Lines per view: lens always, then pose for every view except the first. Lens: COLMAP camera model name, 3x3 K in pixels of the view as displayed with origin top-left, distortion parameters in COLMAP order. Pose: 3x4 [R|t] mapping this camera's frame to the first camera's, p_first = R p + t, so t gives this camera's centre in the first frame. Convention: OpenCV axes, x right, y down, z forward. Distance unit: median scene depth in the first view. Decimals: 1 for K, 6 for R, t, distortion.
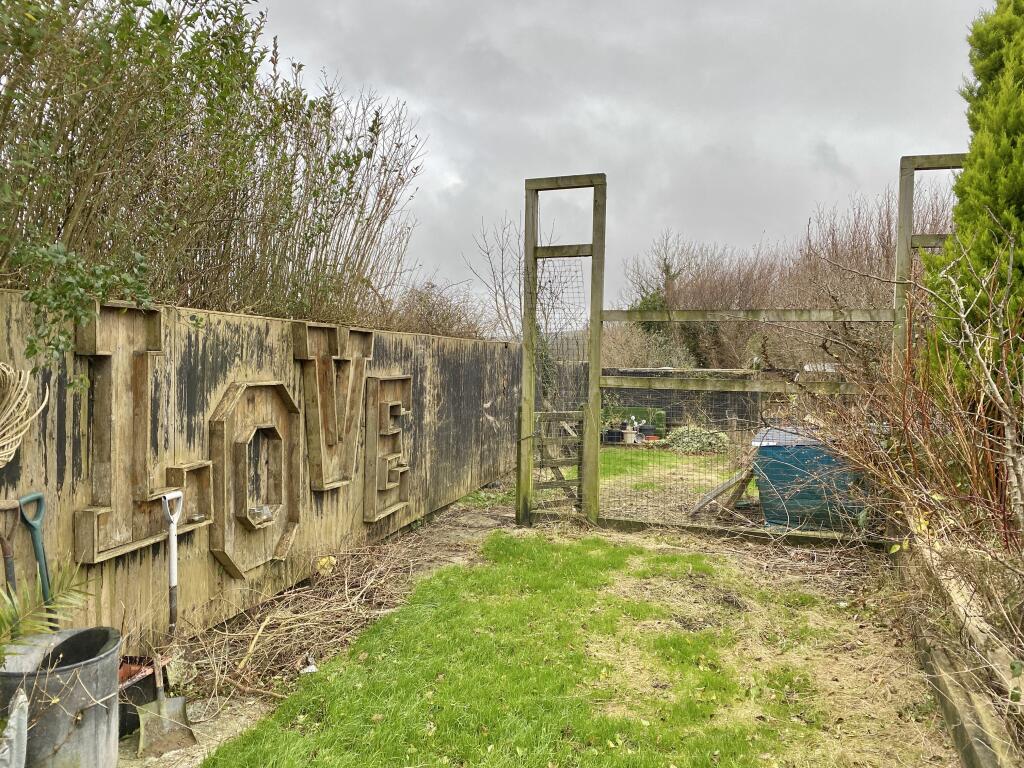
lens RADIAL K [[765.4, 0, 512.0], [0, 765.4, 384.0], [0, 0, 1]] dist [0.000191, 0.001699]
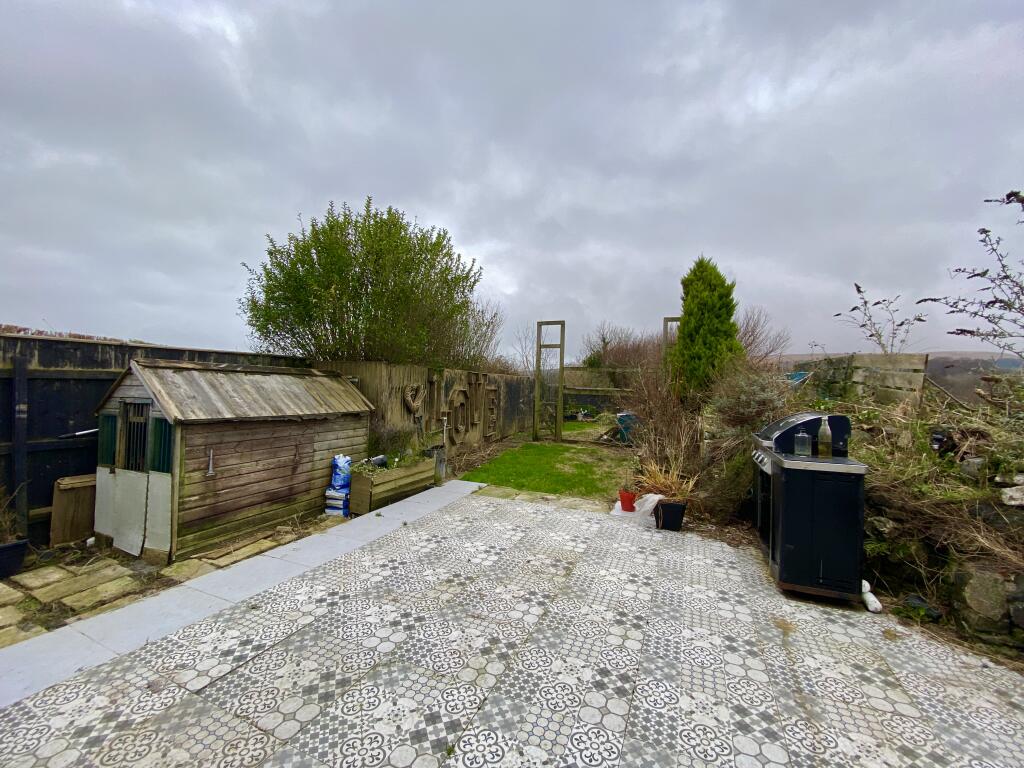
lens RADIAL K [[433.1, 0, 512.0], [0, 433.1, 384.0], [0, 0, 1]] dist [0.018319, -0.017606]
pose [[0.999561, 0.010218, -0.027821, -0.030204], [-0.011074, 0.999464, -0.030805, 0.021194], [0.027491, 0.031099, 0.999138, -0.641829]]
